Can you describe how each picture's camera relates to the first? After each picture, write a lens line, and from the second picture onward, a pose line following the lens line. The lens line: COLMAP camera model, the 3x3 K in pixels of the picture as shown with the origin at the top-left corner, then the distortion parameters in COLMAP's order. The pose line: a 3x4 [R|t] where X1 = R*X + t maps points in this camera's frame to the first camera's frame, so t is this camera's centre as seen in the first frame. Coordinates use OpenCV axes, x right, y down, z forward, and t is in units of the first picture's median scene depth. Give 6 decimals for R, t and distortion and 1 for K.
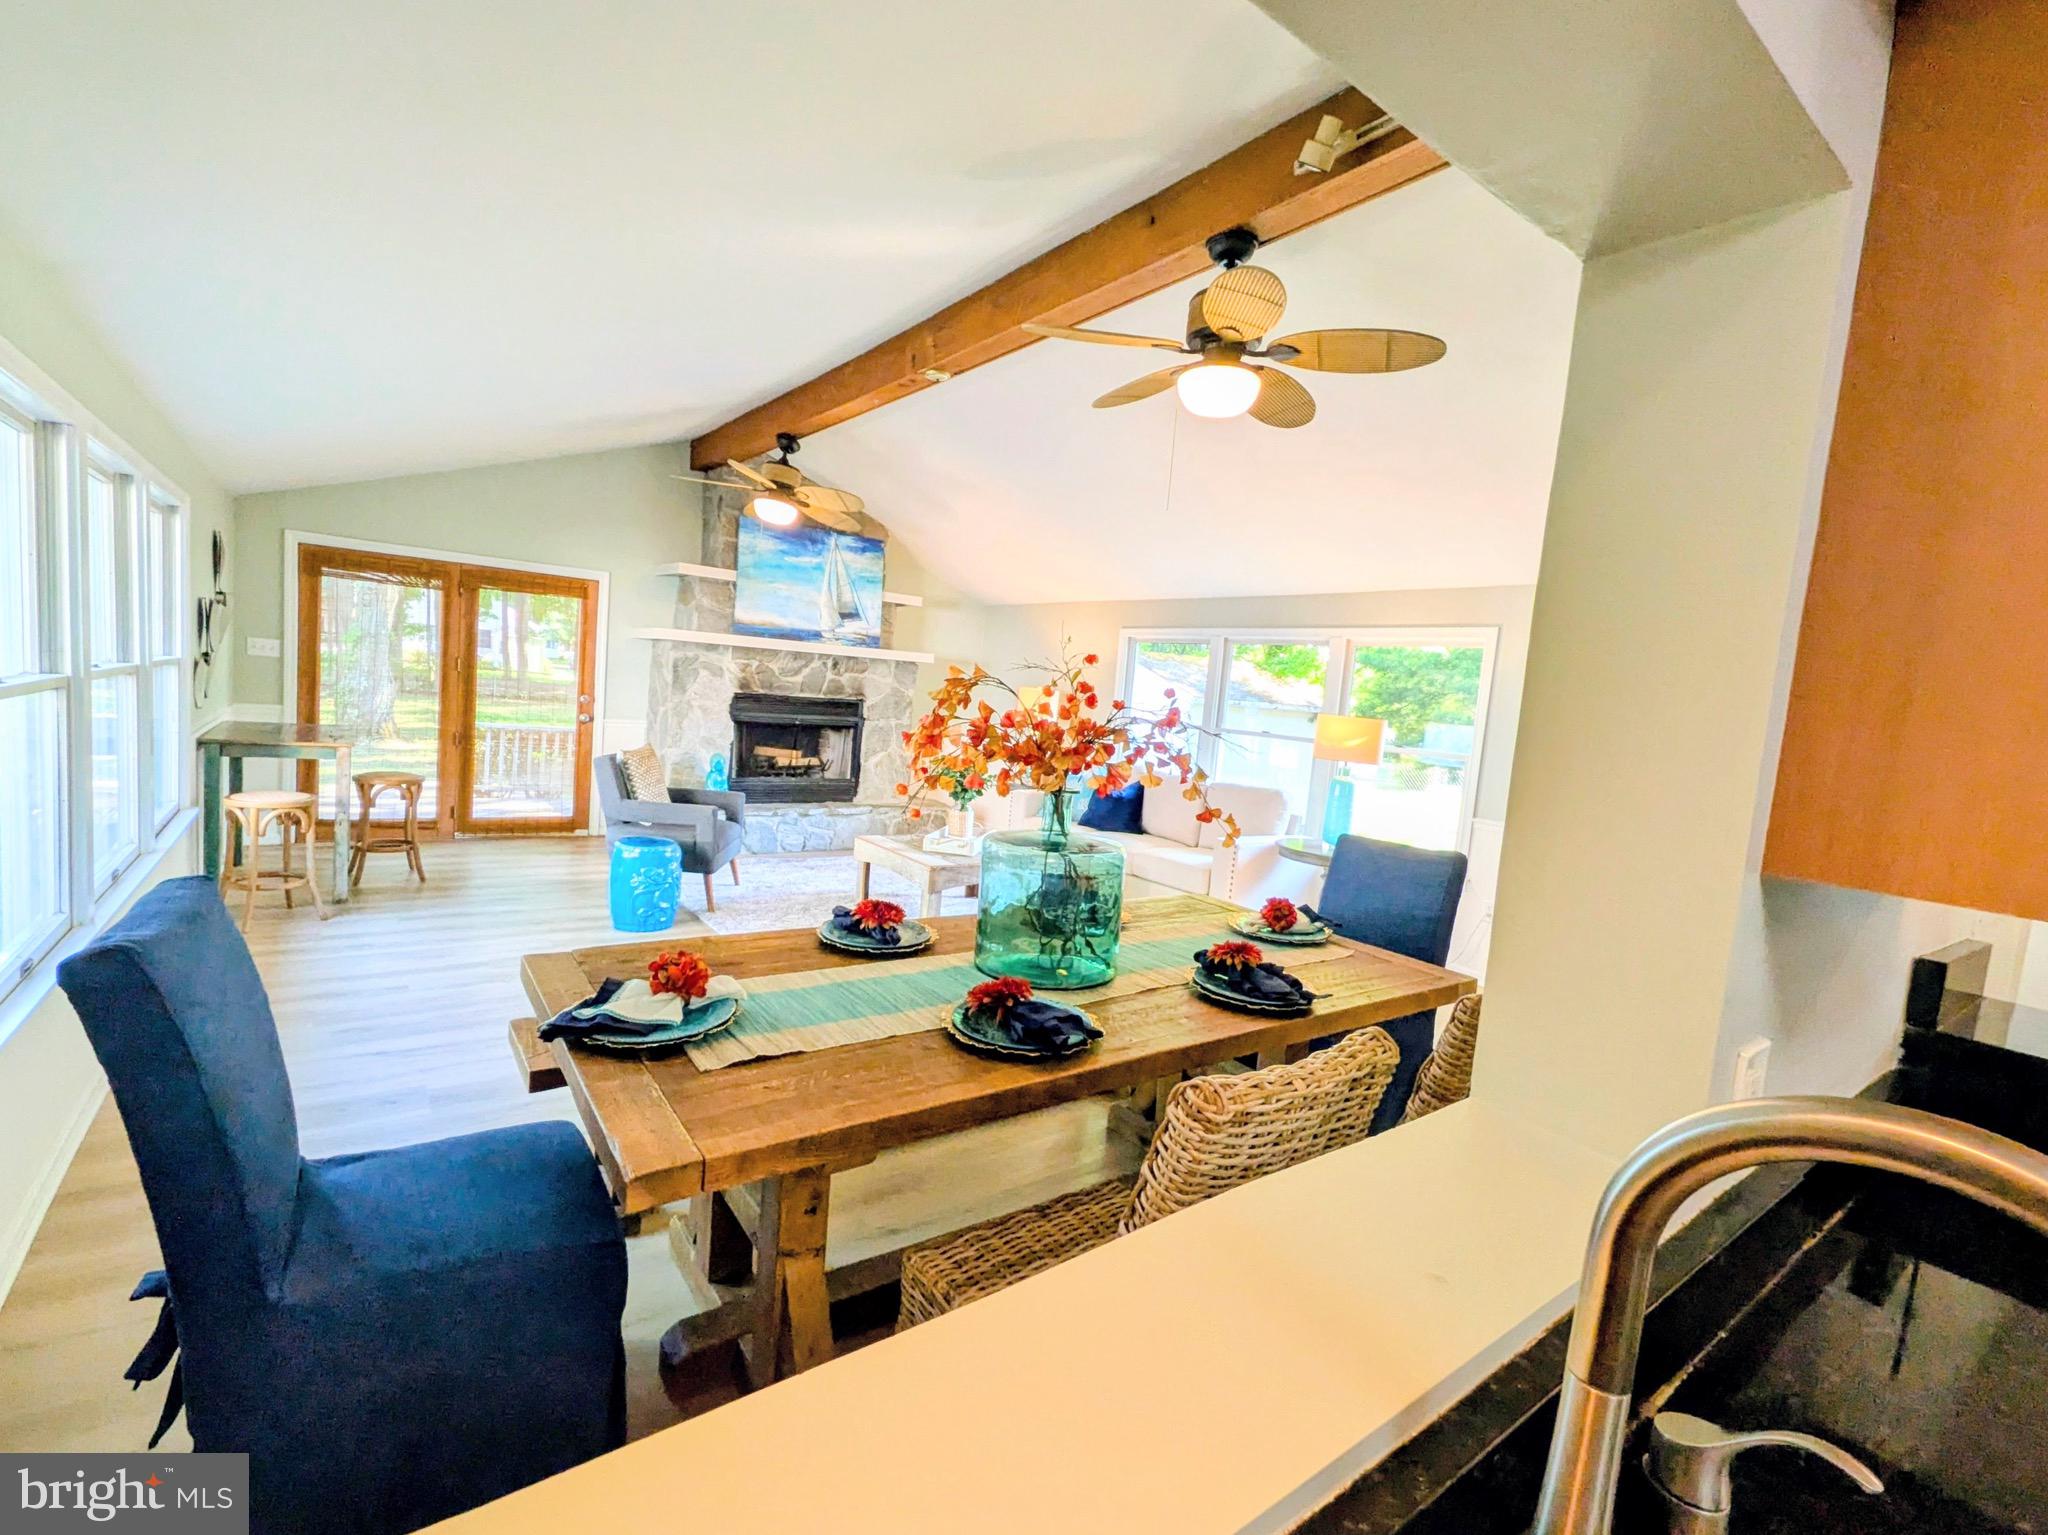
lens RADIAL K [[902.4, 0, 1020.1], [0, 902.4, 768.6], [0, 0, 1]] dist [0.000950, -0.001810]
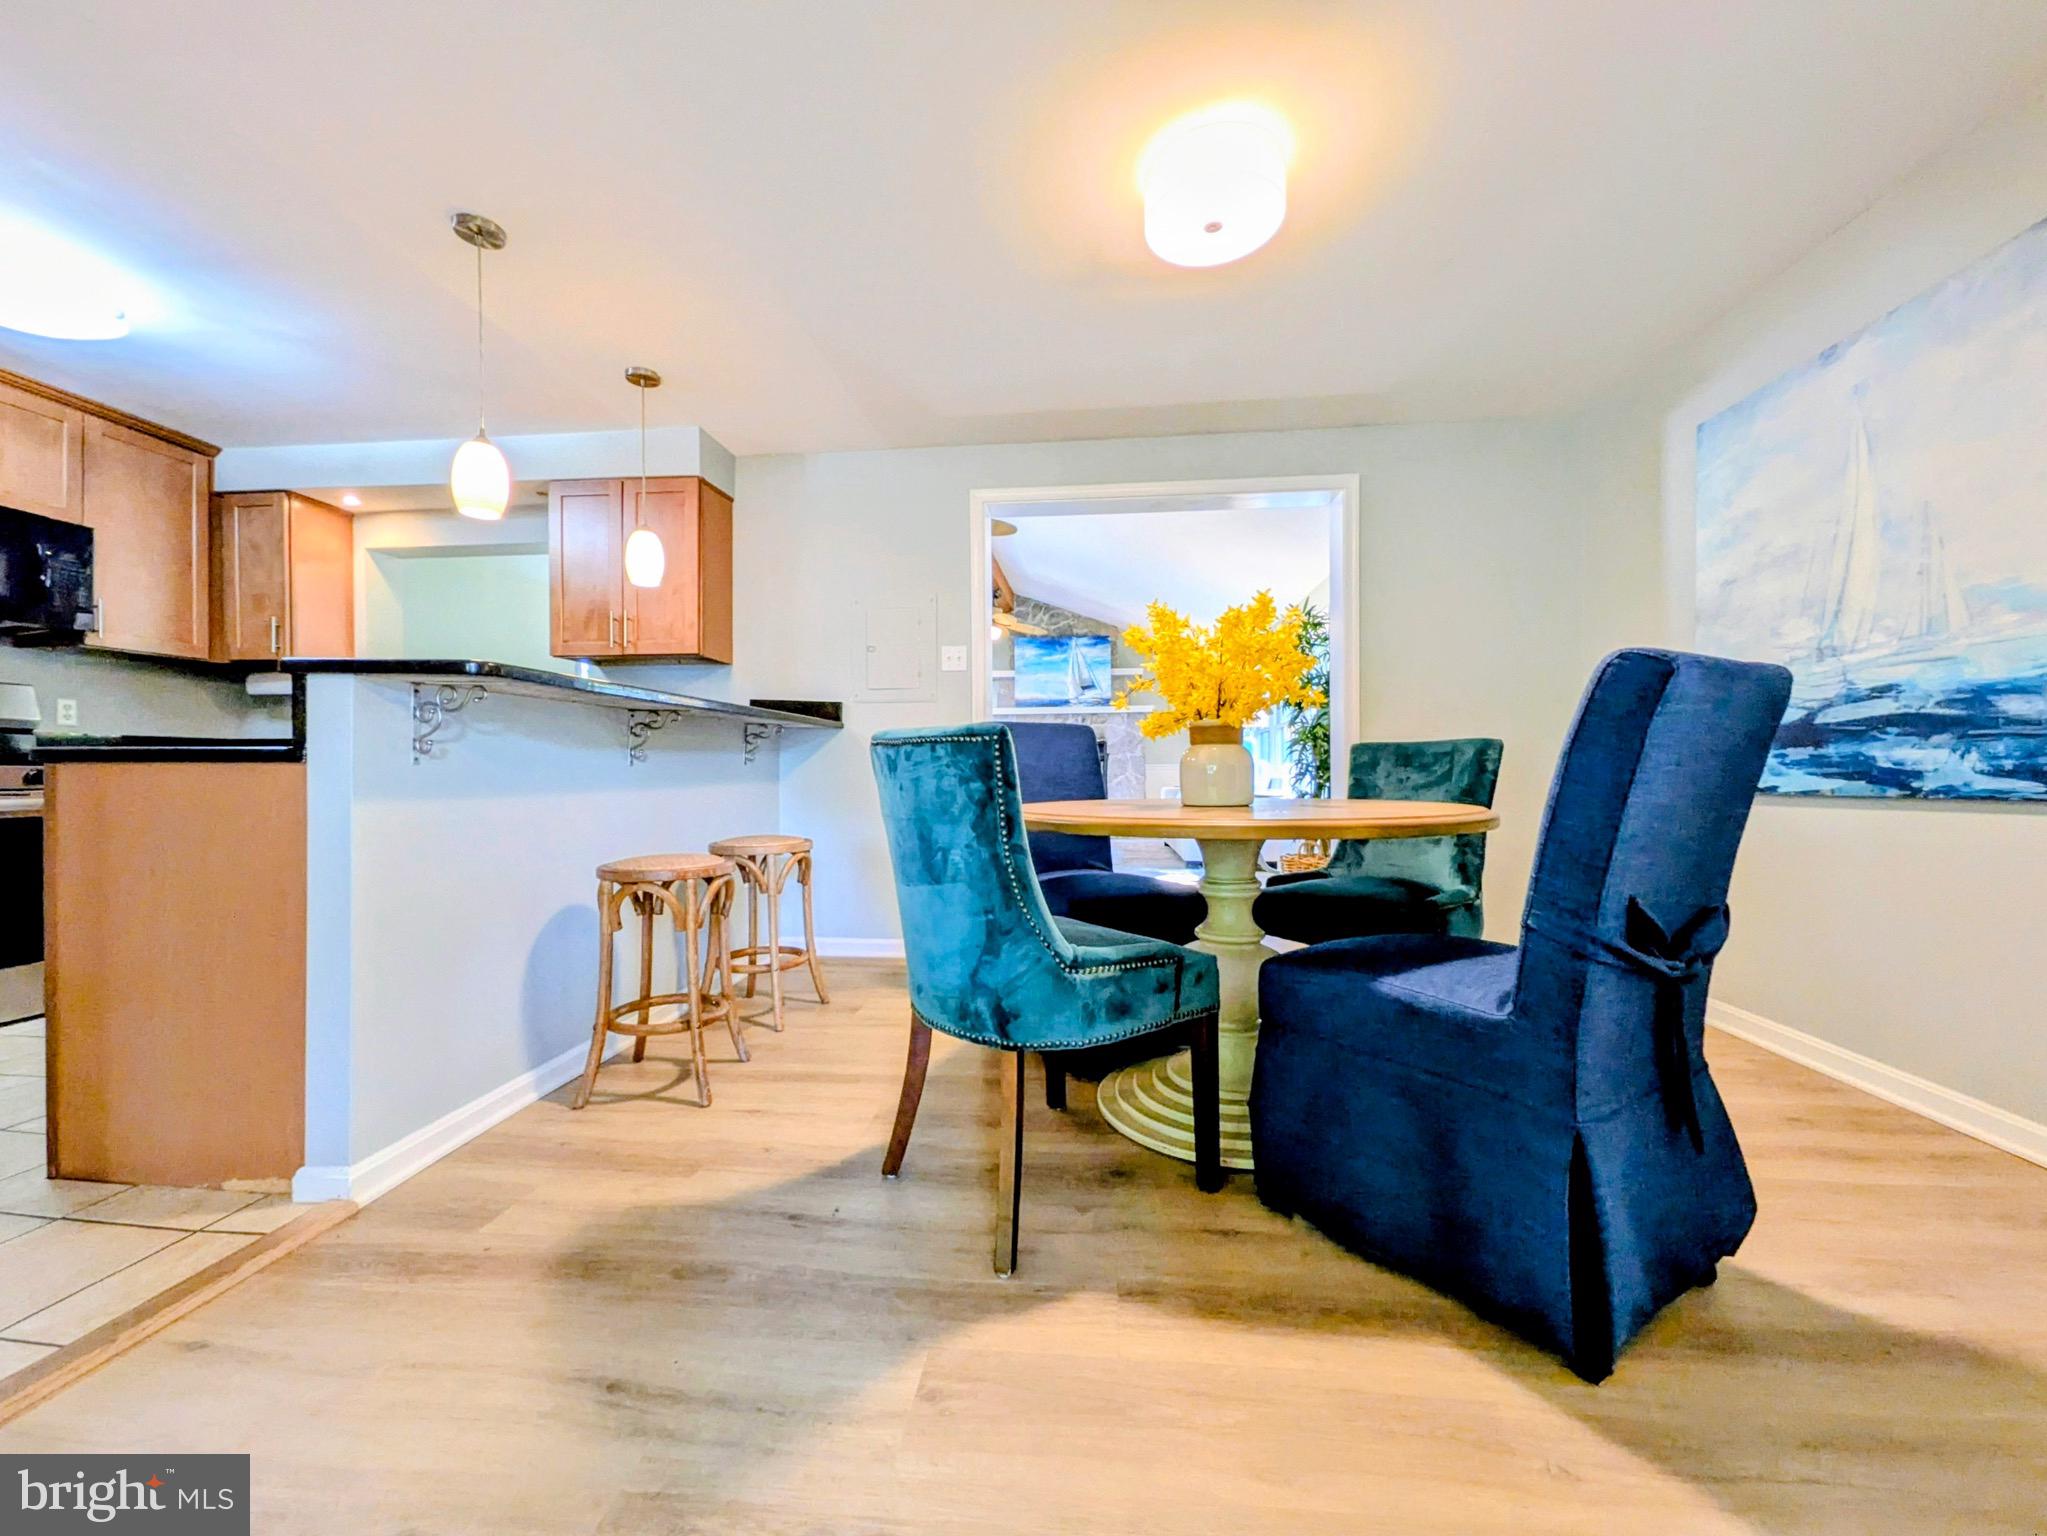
lens RADIAL K [[807.8, 0, 1013.6], [0, 807.8, 754.6], [0, 0, 1]] dist [0.010580, -0.005151]
pose [[0.736613, -0.100794, -0.668761, 0.918096], [0.004450, 0.989533, -0.144239, 0.209585], [0.676300, 0.103272, 0.729351, -0.122922]]
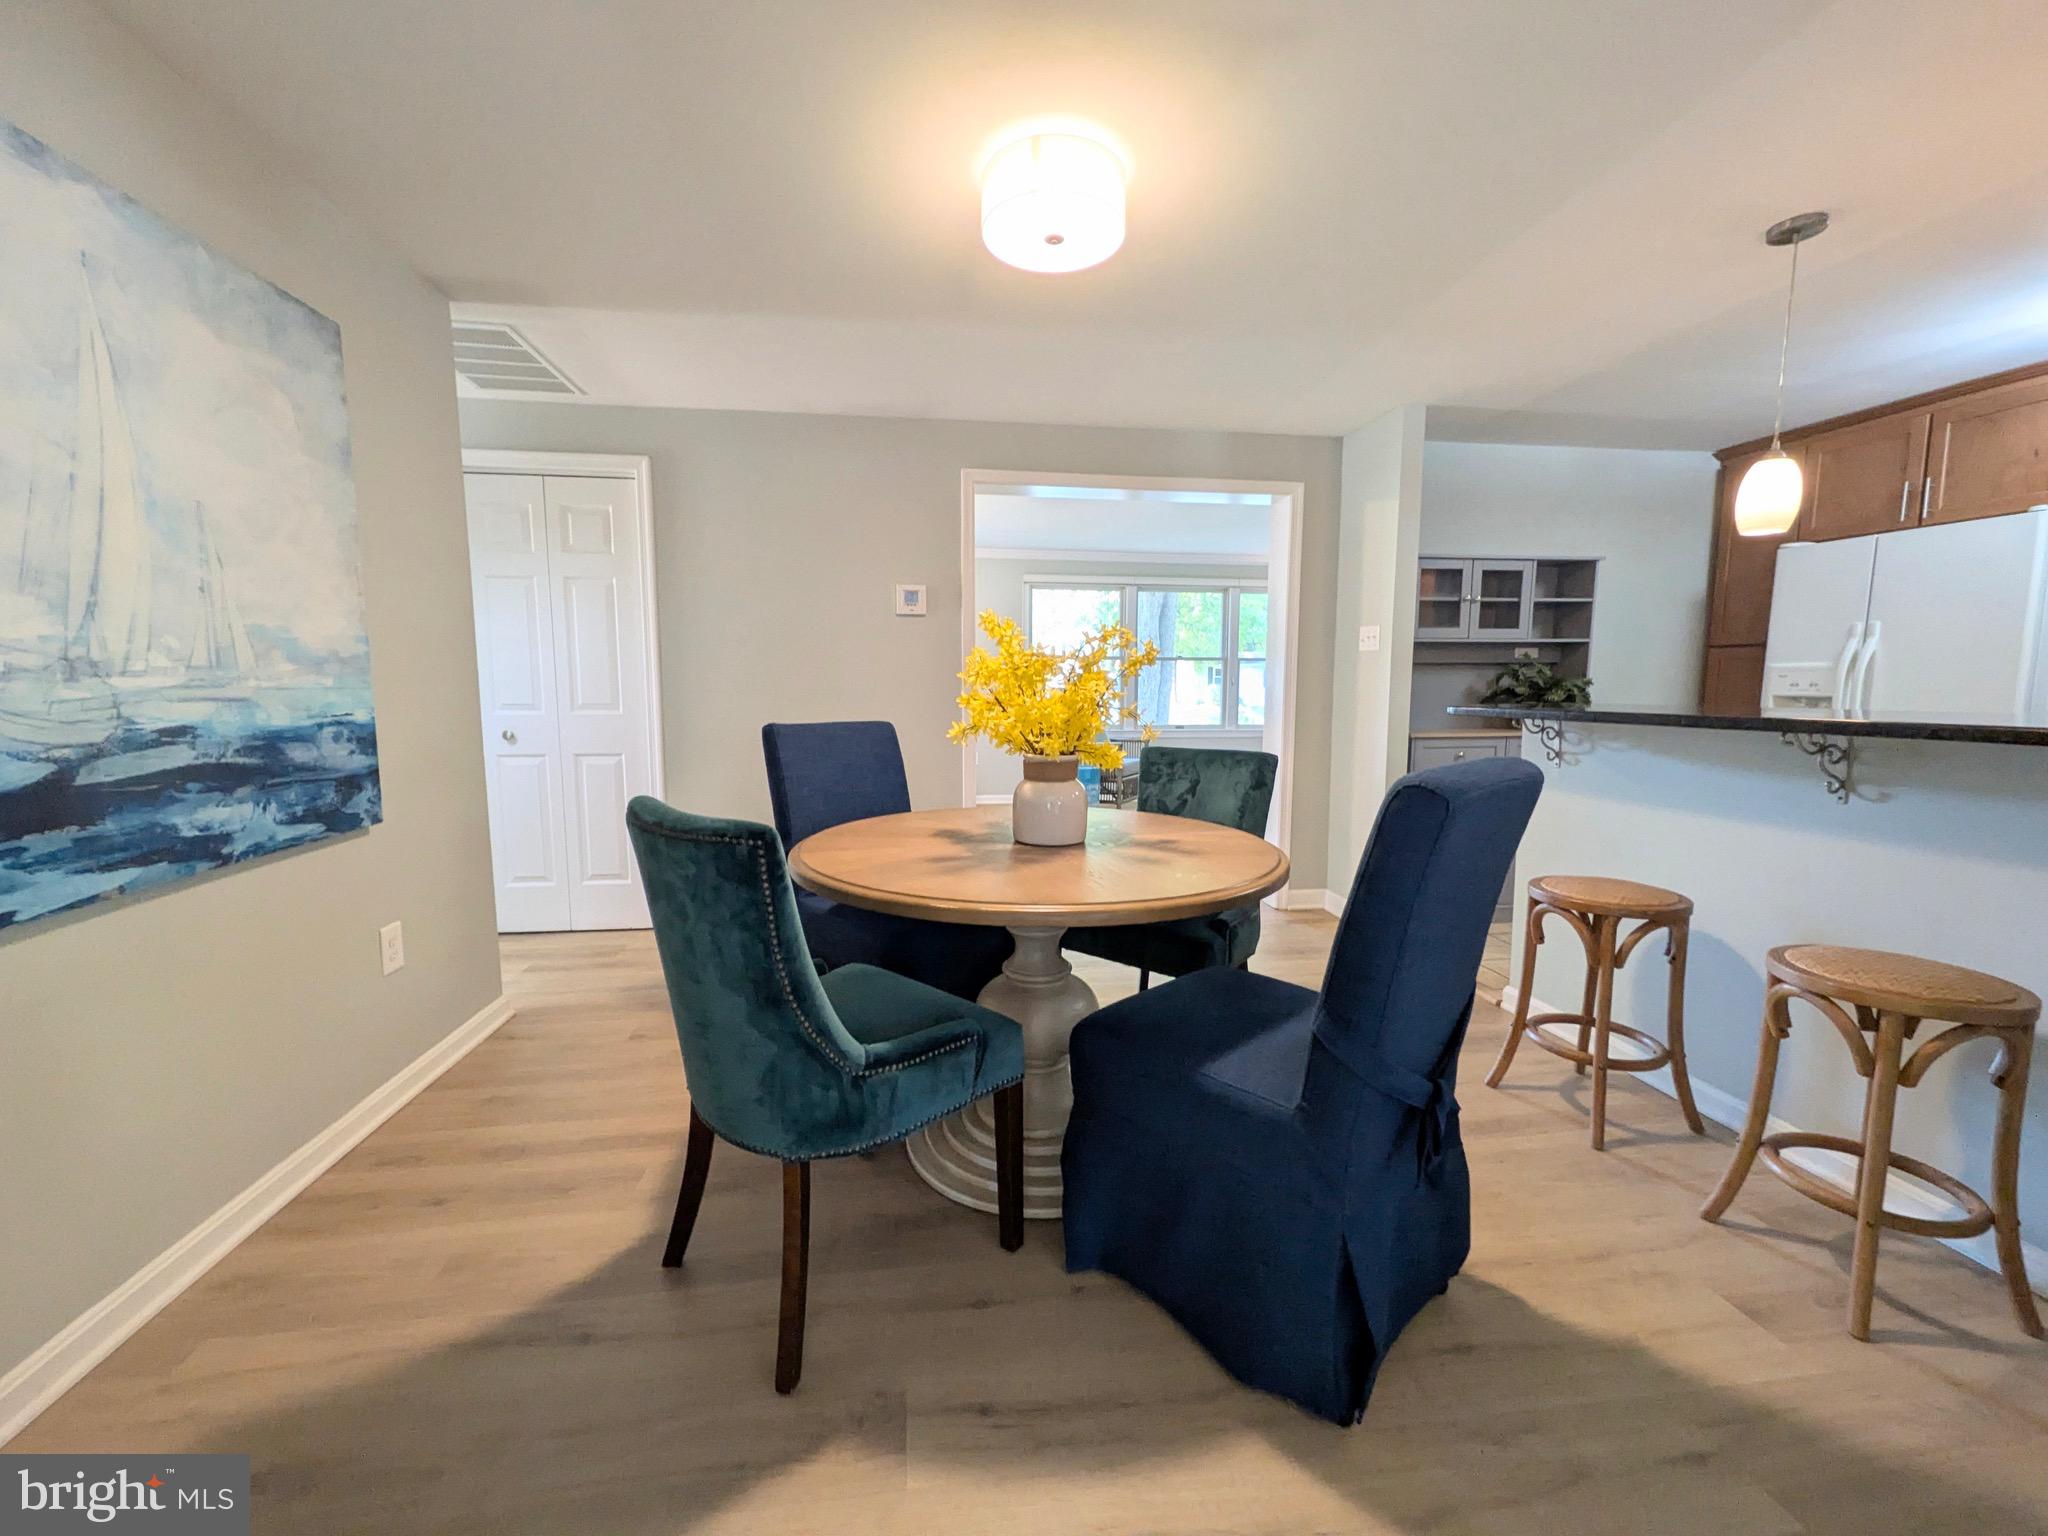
lens RADIAL K [[808.2, 0, 1017.8], [0, 808.2, 761.1], [0, 0, 1]] dist [0.010580, -0.005151]
pose [[-0.875194, -0.130433, 0.465857, 0.563246], [-0.031468, 0.976278, 0.214224, 0.058908], [-0.482748, 0.172828, -0.858537, 0.565755]]
